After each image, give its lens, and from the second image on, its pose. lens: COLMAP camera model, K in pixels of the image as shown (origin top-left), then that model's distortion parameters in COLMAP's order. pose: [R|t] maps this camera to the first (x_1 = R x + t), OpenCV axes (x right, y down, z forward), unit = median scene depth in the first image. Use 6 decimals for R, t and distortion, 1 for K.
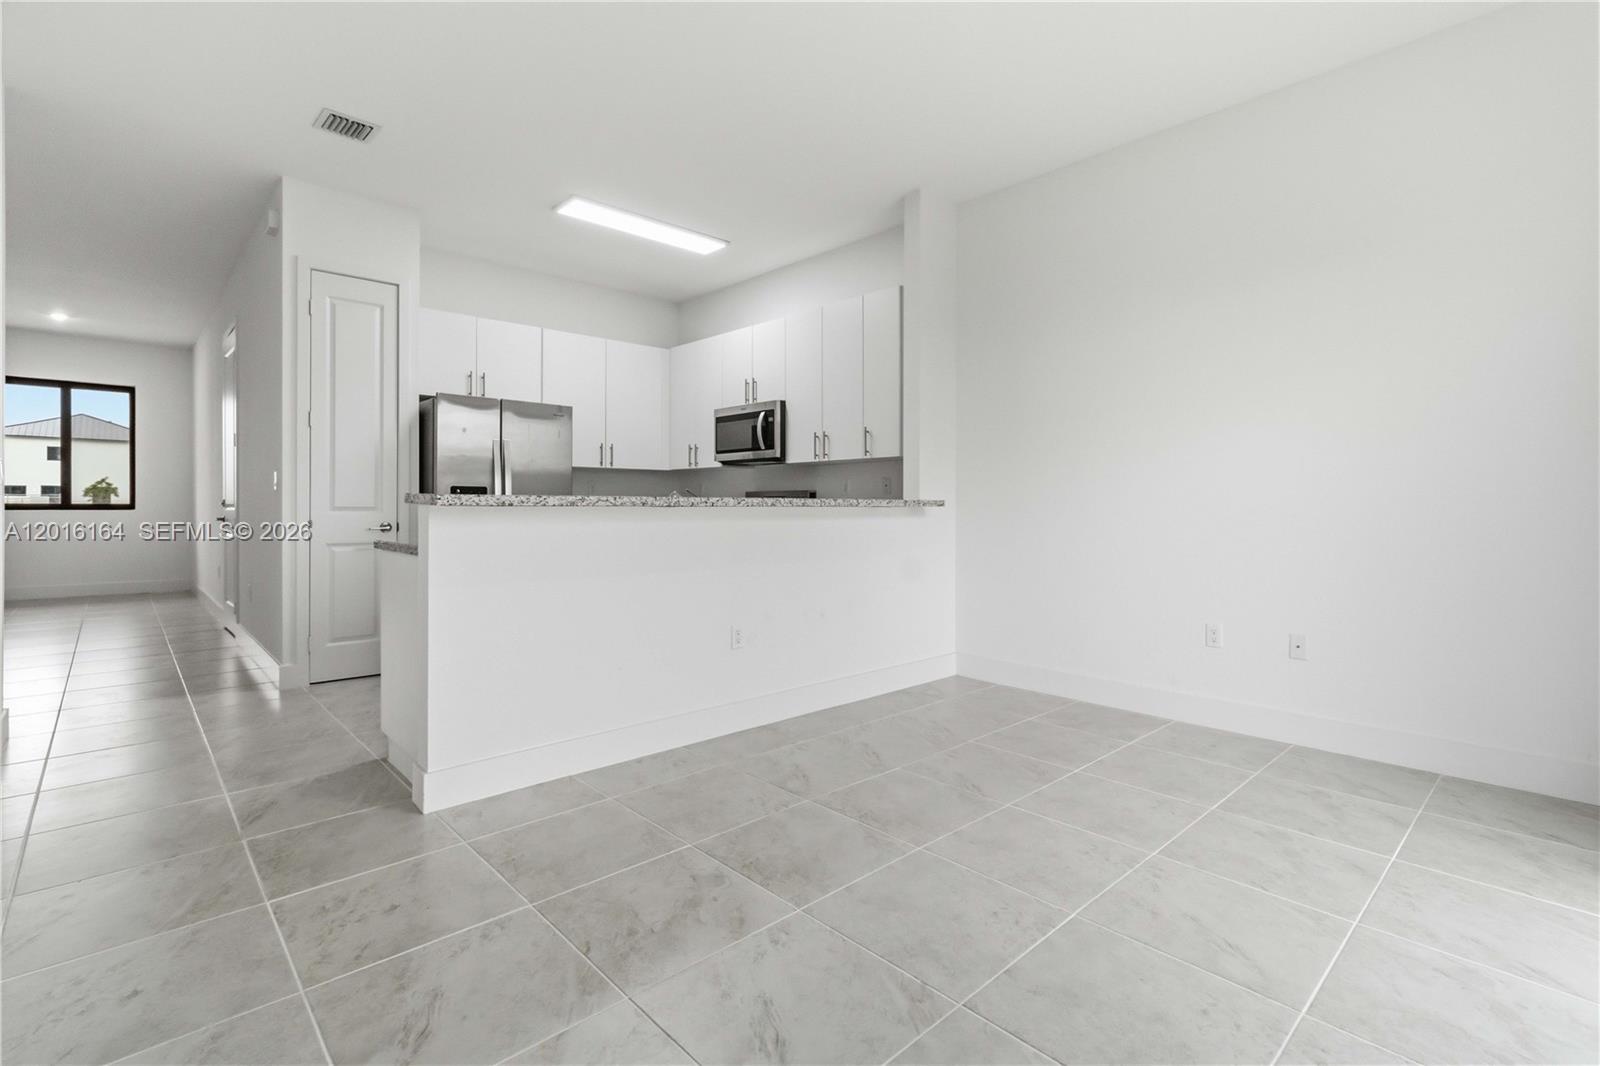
lens RADIAL K [[776.7, 0, 816.5], [0, 776.7, 509.1], [0, 0, 1]] dist [0.027434, -0.003801]
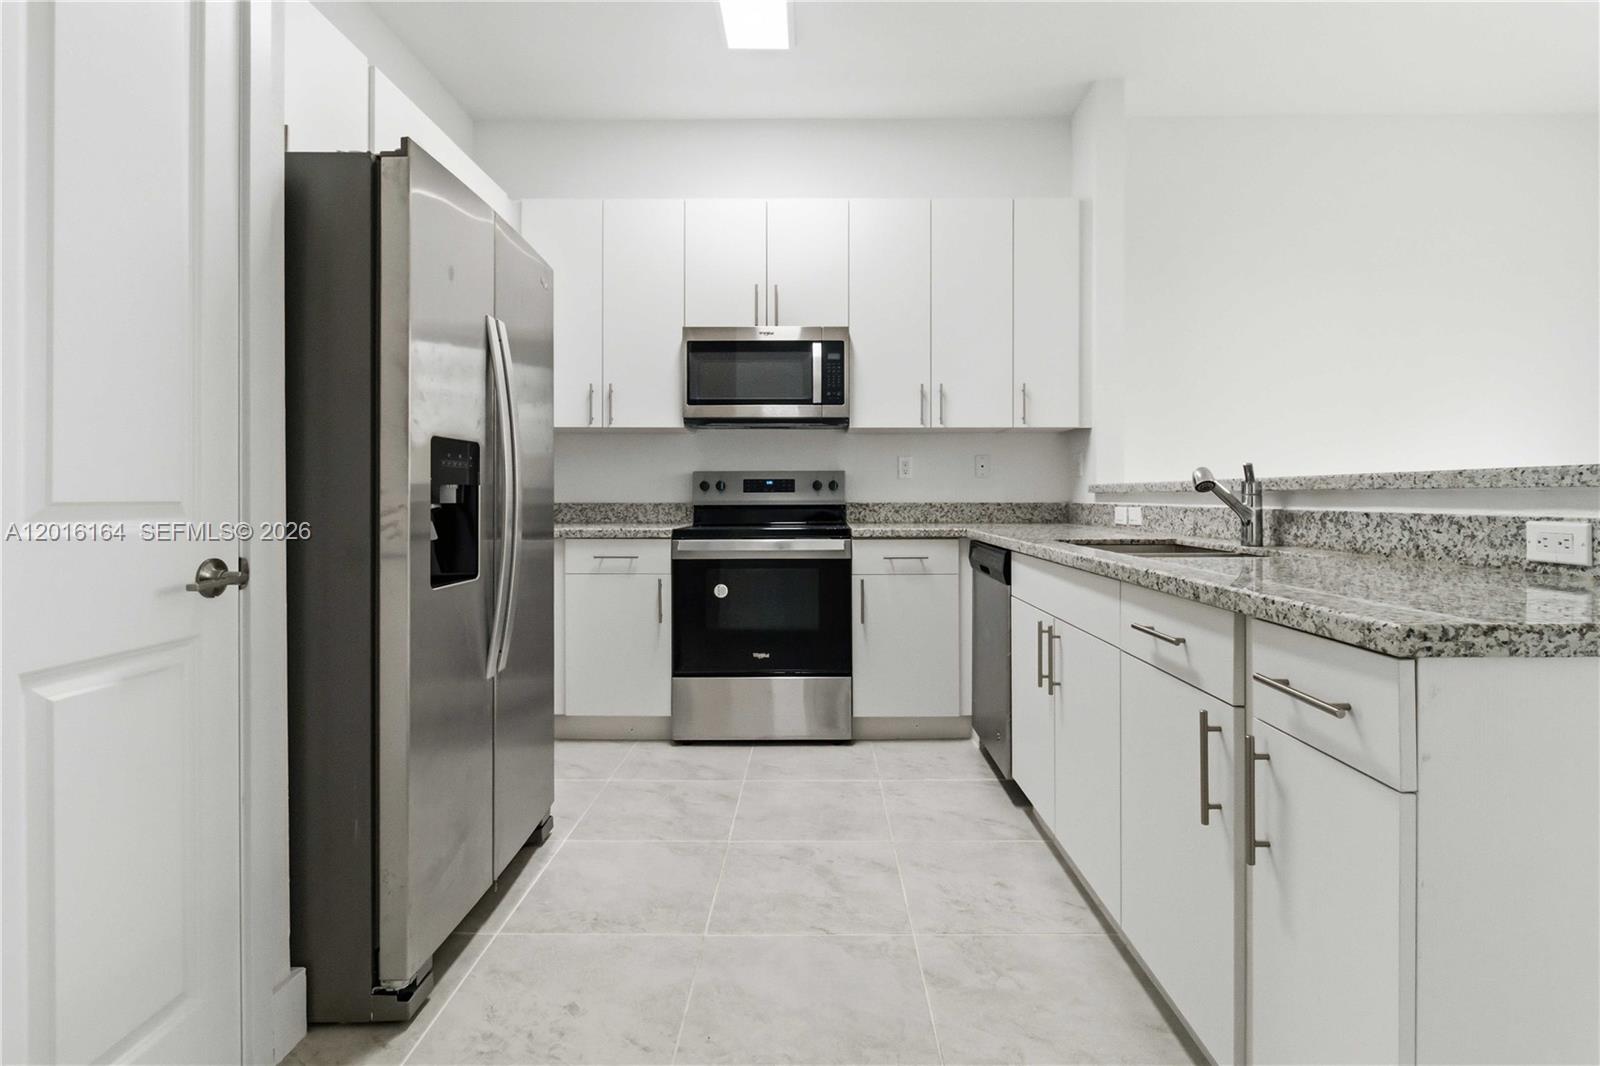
lens RADIAL K [[776.7, 0, 798.2], [0, 776.7, 496.6], [0, 0, 1]] dist [0.027434, -0.003801]
pose [[0.696904, -0.004605, 0.717150, -0.505541], [0.004140, 0.999989, 0.002397, -0.003446], [-0.717152, 0.001299, 0.696915, 0.555733]]
